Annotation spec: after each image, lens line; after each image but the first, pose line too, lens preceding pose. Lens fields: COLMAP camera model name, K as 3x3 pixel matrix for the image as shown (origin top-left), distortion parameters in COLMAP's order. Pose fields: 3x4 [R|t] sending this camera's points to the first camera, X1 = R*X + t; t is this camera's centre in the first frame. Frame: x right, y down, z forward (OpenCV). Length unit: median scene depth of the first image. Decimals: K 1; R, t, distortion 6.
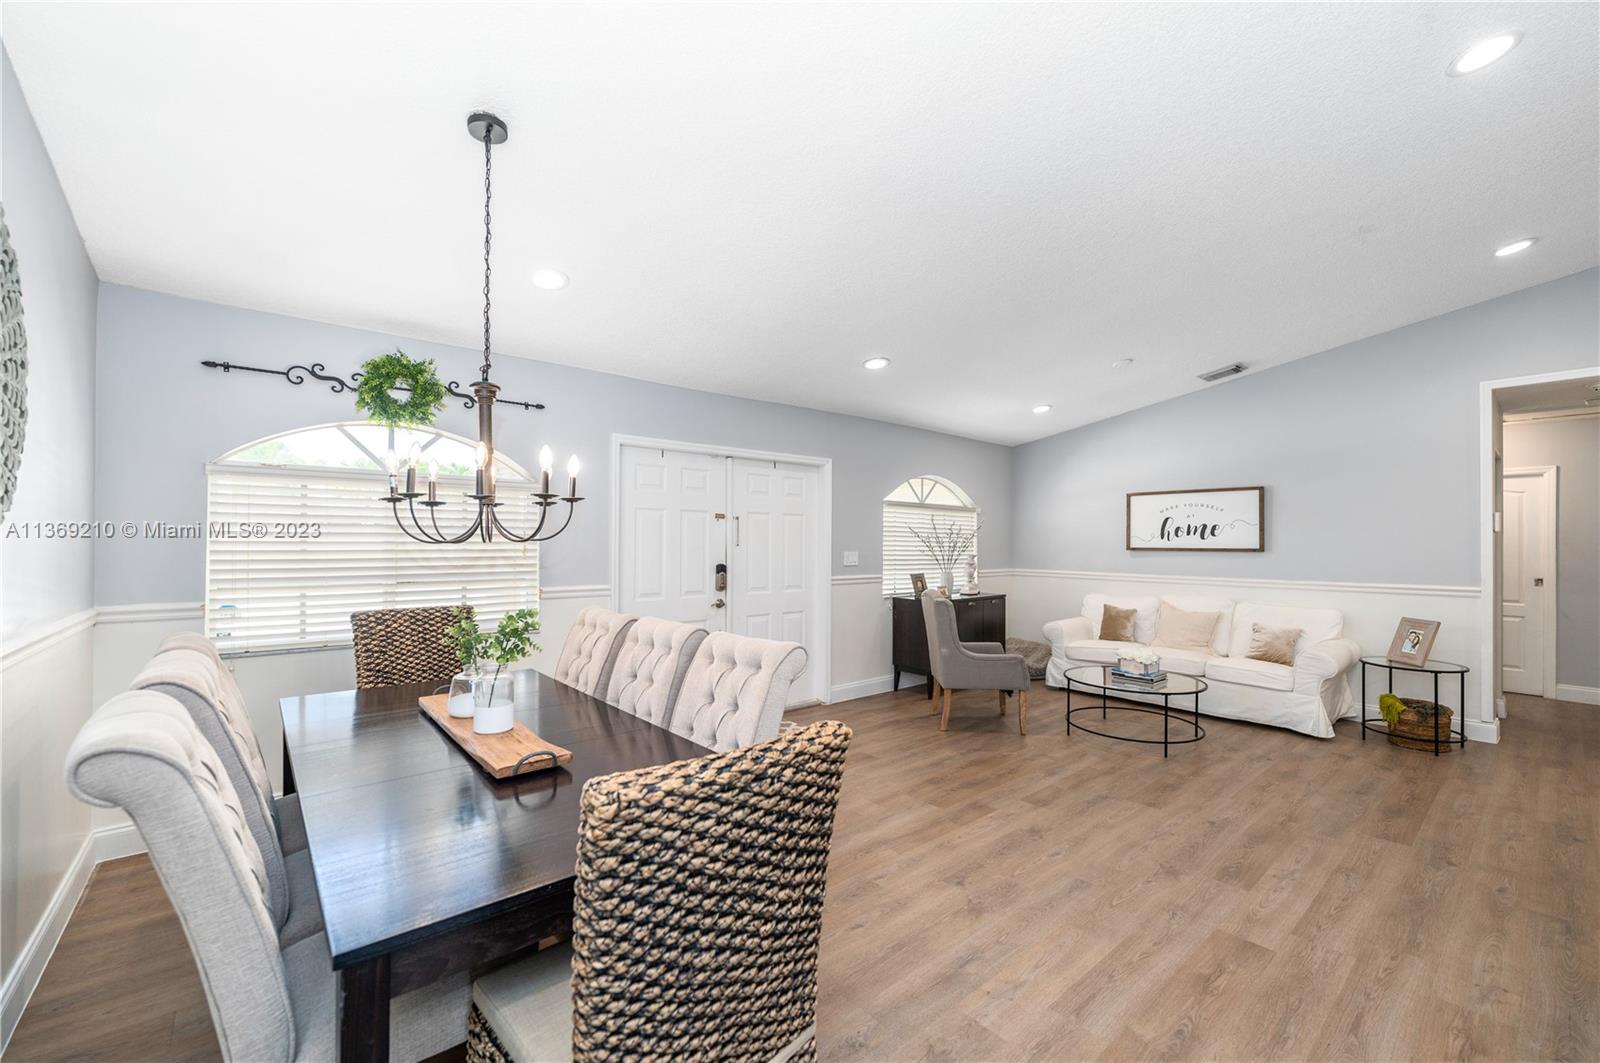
lens RADIAL K [[640.8, 0, 794.4], [0, 640.8, 537.6], [0, 0, 1]] dist [0.000599, -0.000614]
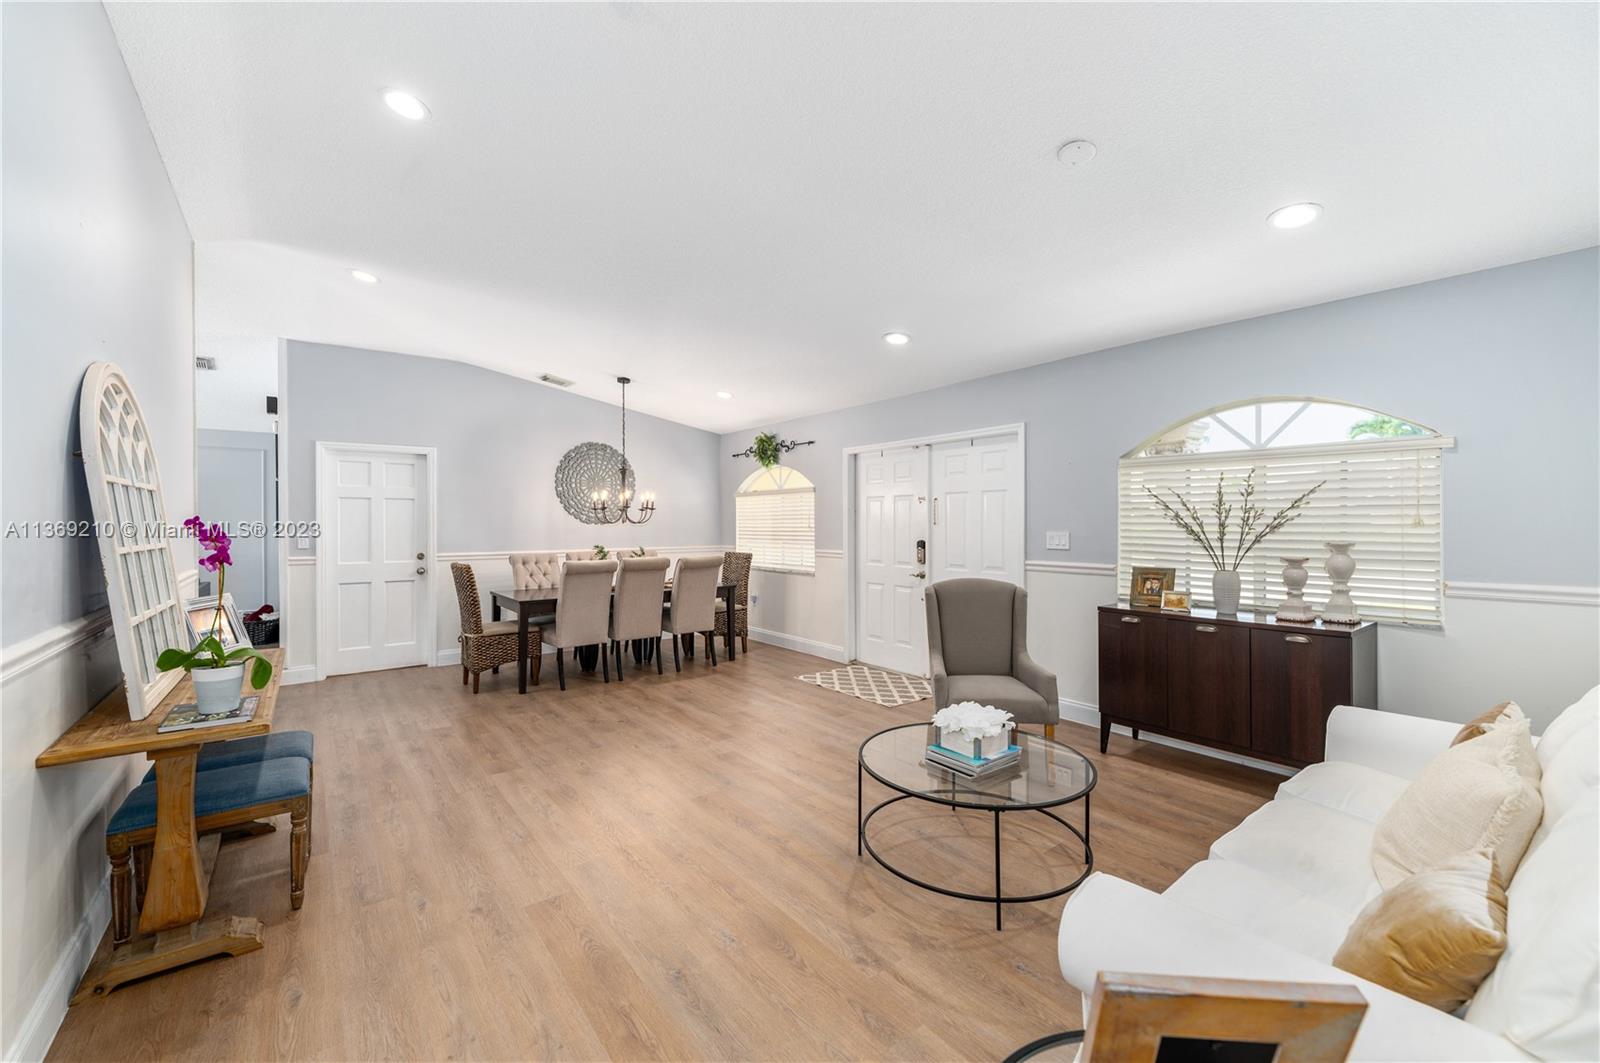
lens RADIAL K [[640.8, 0, 796.0], [0, 640.8, 526.4], [0, 0, 1]] dist [0.000599, -0.000614]
pose [[-0.040924, 0.002433, -0.999159, 1.141295], [0.012794, 0.999916, 0.001911, 0.011715], [0.999080, -0.012705, -0.040952, 0.903333]]
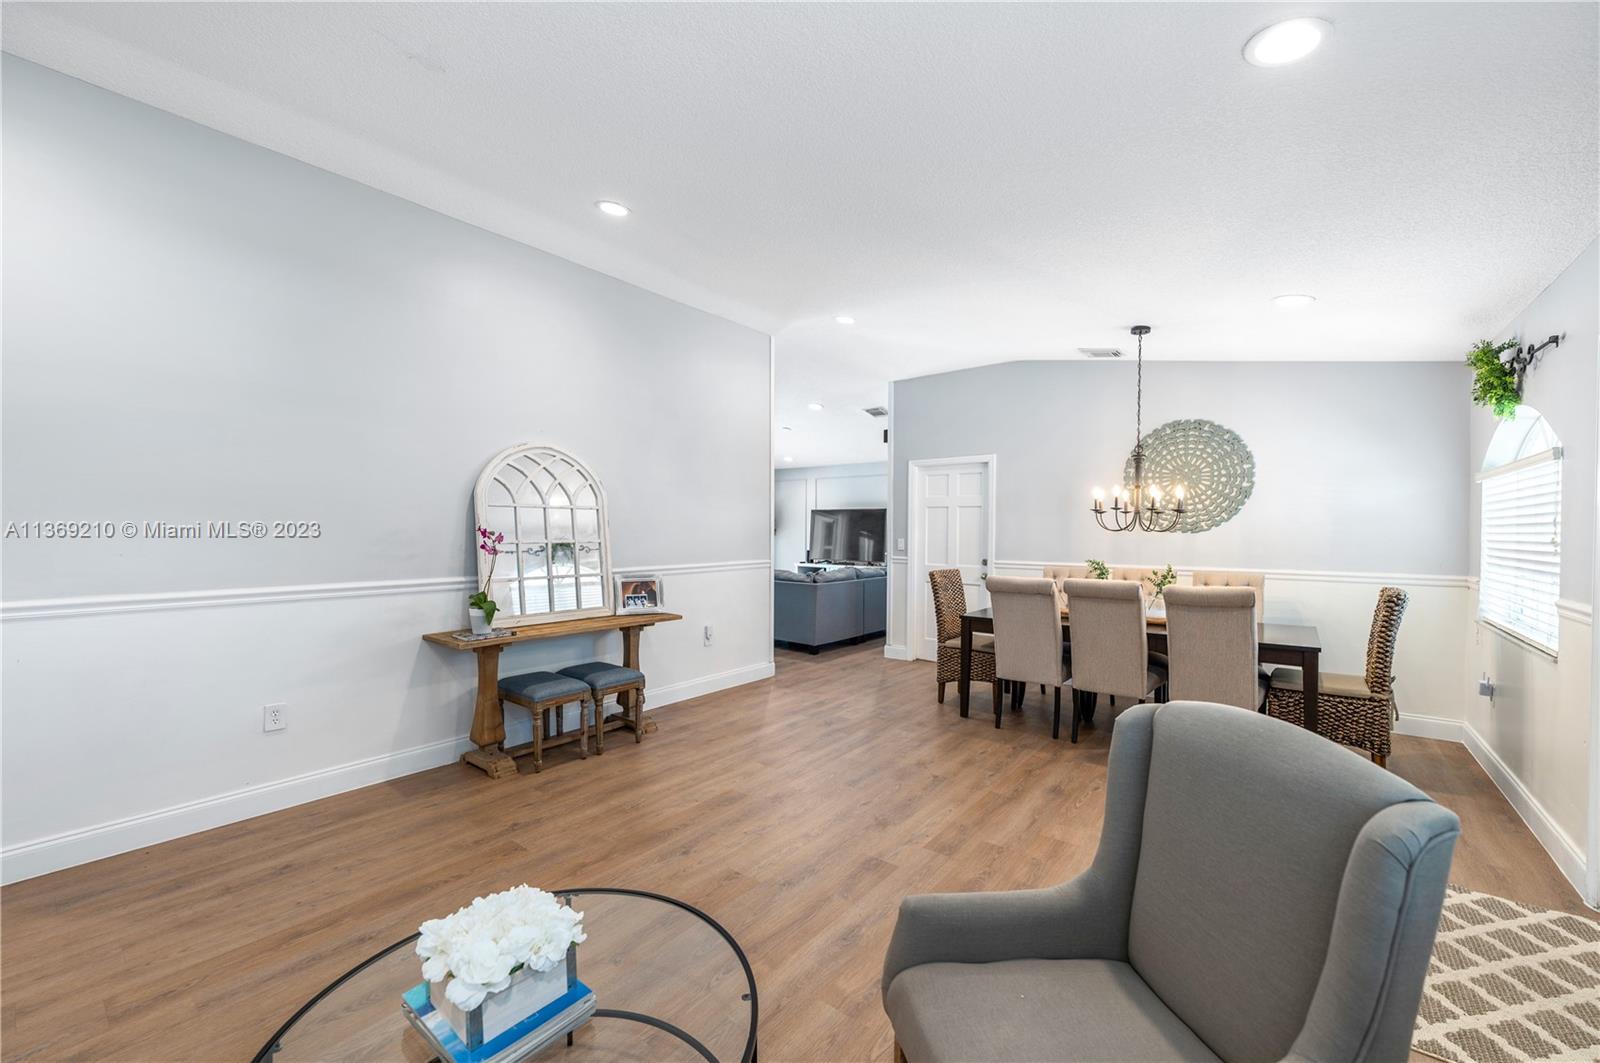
lens RADIAL K [[640.8, 0, 794.2], [0, 640.8, 539.2], [0, 0, 1]] dist [0.000599, -0.000614]
pose [[-0.979597, -0.004677, -0.200919, 0.488712], [-0.005925, 0.999967, 0.005611, 0.012972], [0.200886, 0.006687, -0.979592, 1.336486]]
